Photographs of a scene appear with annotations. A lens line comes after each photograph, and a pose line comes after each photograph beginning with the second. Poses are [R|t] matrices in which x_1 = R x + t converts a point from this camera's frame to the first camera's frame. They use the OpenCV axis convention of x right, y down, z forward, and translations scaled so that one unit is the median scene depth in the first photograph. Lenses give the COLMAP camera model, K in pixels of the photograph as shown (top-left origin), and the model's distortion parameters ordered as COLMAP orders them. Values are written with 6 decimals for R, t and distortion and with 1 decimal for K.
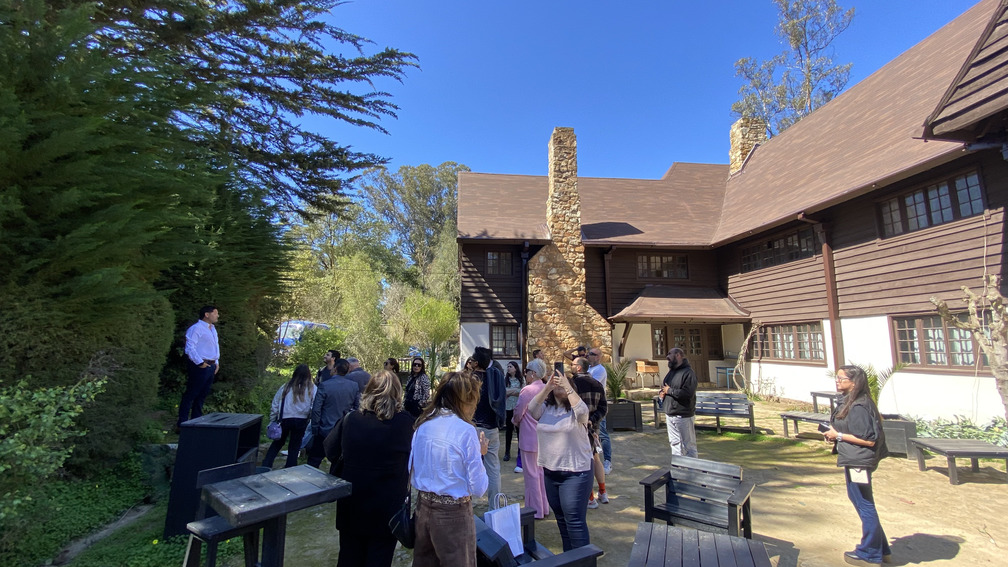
lens RADIAL K [[352.3, 0, 504.0], [0, 352.3, 283.5], [0, 0, 1]] dist [0.017864, -0.011376]
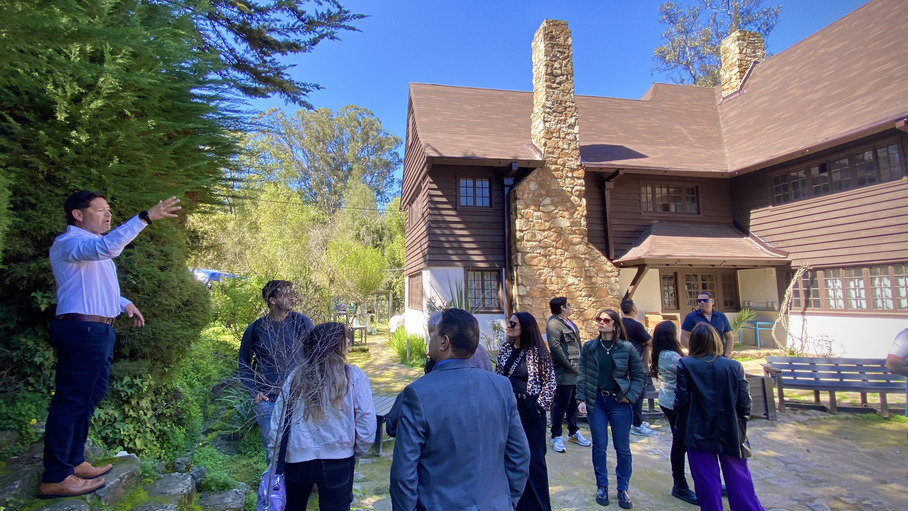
lens RADIAL K [[329.2, 0, 387.9], [0, 329.2, 252.5], [0, 0, 1]] dist [-0.007960, -0.000200]
pose [[0.999040, 0.001828, 0.043766, -0.242033], [-0.003056, 0.999603, 0.027991, 0.058562], [-0.043698, -0.028098, 0.998650, 0.281890]]
